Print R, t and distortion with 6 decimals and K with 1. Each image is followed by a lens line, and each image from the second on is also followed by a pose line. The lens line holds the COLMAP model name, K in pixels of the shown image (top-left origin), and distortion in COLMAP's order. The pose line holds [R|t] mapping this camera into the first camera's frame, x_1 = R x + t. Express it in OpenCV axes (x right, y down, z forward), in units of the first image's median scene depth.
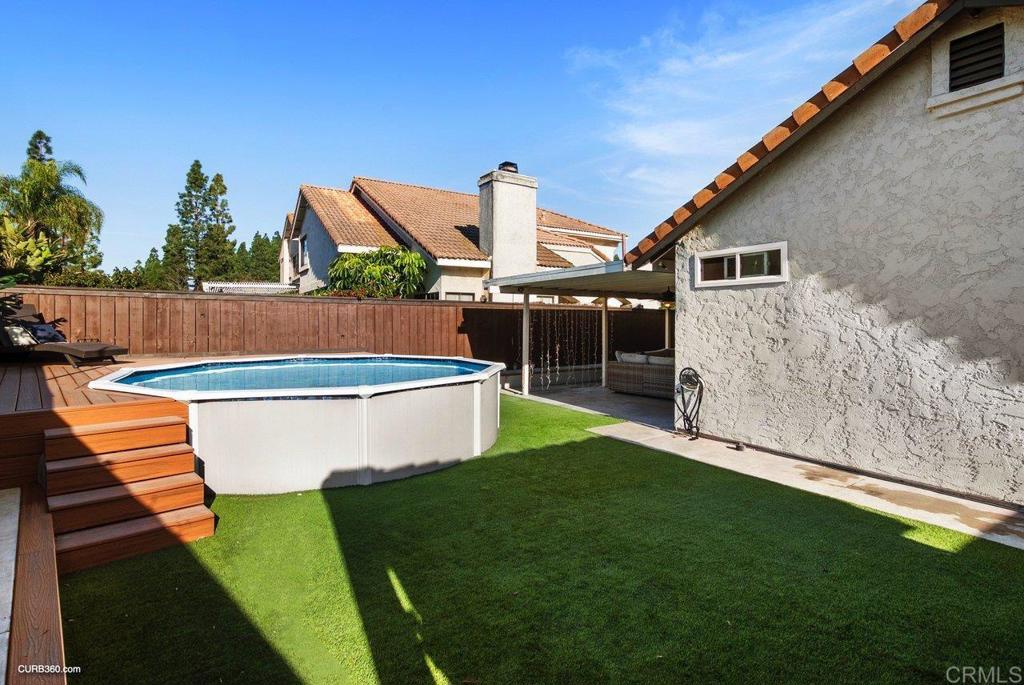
lens RADIAL K [[454.6, 0, 515.5], [0, 454.6, 329.2], [0, 0, 1]] dist [-0.016078, 0.000196]
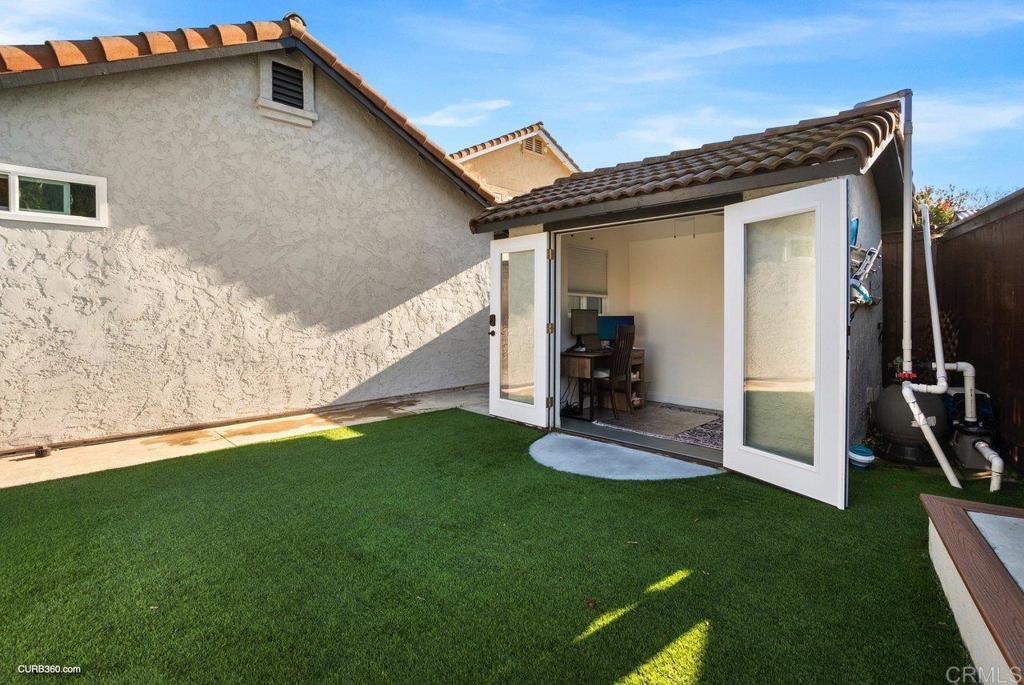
lens RADIAL K [[462.8, 0, 510.0], [0, 462.8, 309.6], [0, 0, 1]] dist [-0.015783, 0.000367]
pose [[-0.138018, -0.012362, 0.990353, -0.365903], [0.011243, 0.999838, 0.014047, 0.044829], [-0.990366, 0.013073, -0.137857, 0.451377]]
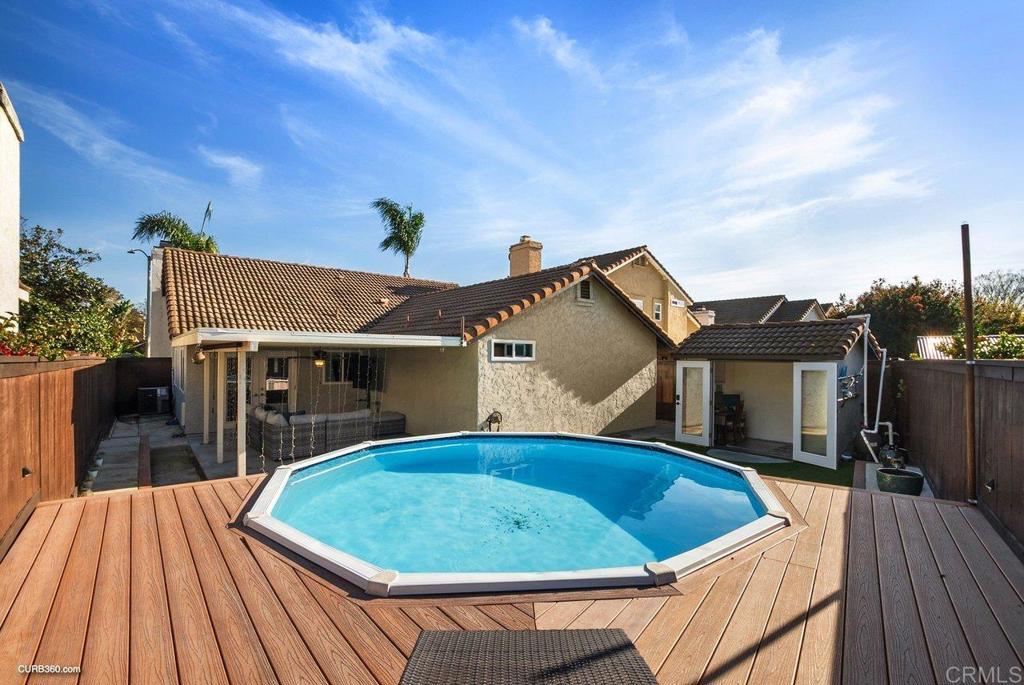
lens RADIAL K [[458.4, 0, 512.0], [0, 458.4, 342.5], [0, 0, 1]] dist [-0.020949, 0.000401]
pose [[-0.070098, 0.012230, 0.997465, -1.648228], [0.001100, 0.999925, -0.012183, -0.186563], [-0.997539, 0.000243, -0.070106, 1.428758]]
